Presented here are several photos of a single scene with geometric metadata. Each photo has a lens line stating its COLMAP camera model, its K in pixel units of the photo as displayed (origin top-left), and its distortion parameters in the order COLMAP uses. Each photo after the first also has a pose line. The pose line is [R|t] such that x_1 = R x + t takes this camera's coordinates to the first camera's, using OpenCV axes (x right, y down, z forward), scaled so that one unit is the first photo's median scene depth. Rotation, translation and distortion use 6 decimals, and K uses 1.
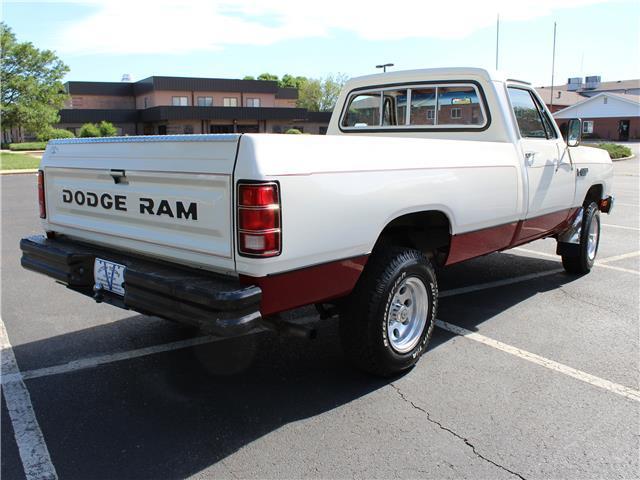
lens RADIAL K [[594.1, 0, 315.7], [0, 594.1, 249.6], [0, 0, 1]] dist [-0.167346, 0.137242]
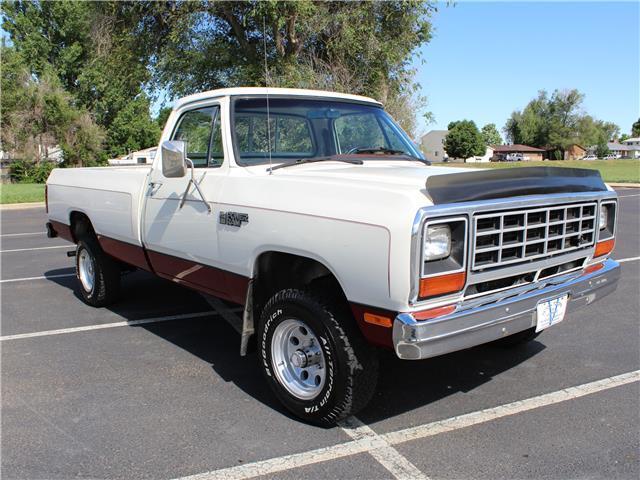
lens RADIAL K [[594.1, 0, 315.7], [0, 594.1, 249.6], [0, 0, 1]] dist [-0.167346, 0.137242]
pose [[-0.168560, 0.154690, -0.973478, 1.637962], [-0.161776, 0.969875, 0.182129, -0.355910], [0.972325, 0.188185, -0.138457, 1.809025]]
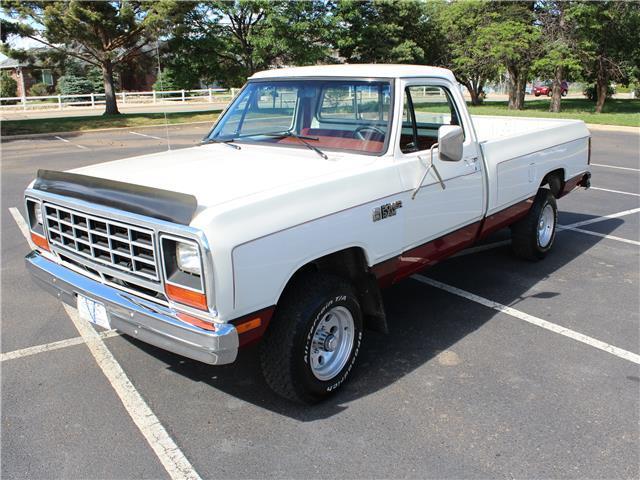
lens RADIAL K [[594.1, 0, 315.7], [0, 594.1, 249.6], [0, 0, 1]] dist [-0.167346, 0.137242]
pose [[-0.999759, 0.021558, 0.004229, 0.387077], [0.021173, 0.894174, 0.447219, -0.665207], [0.005859, 0.447201, -0.894414, 2.844038]]
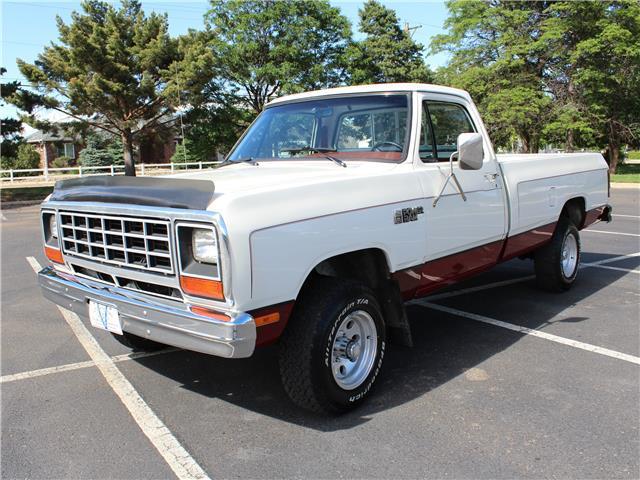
lens RADIAL K [[594.1, 0, 315.7], [0, 594.1, 249.6], [0, 0, 1]] dist [-0.167346, 0.137242]
pose [[-0.999083, 0.032606, 0.027760, 0.396750], [0.039984, 0.942384, 0.332136, -0.549845], [-0.015330, 0.332942, -0.942823, 2.860700]]
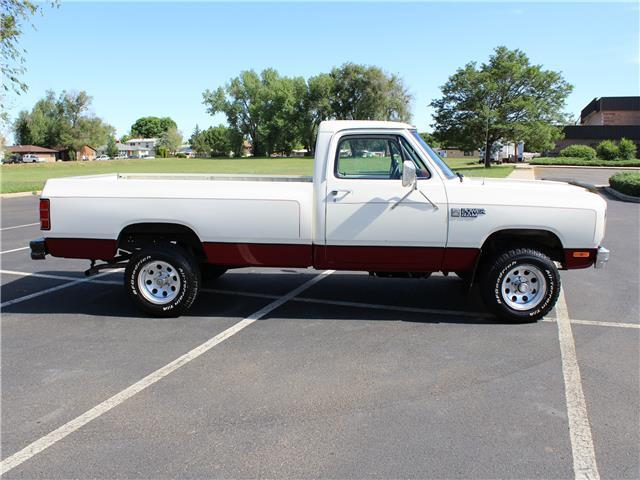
lens RADIAL K [[594.1, 0, 315.7], [0, 594.1, 249.6], [0, 0, 1]] dist [-0.167346, 0.137242]
pose [[0.606788, 0.129044, -0.784319, 1.685971], [-0.146560, 0.987979, 0.049167, -0.129012], [0.781236, 0.085116, 0.618406, 0.281969]]
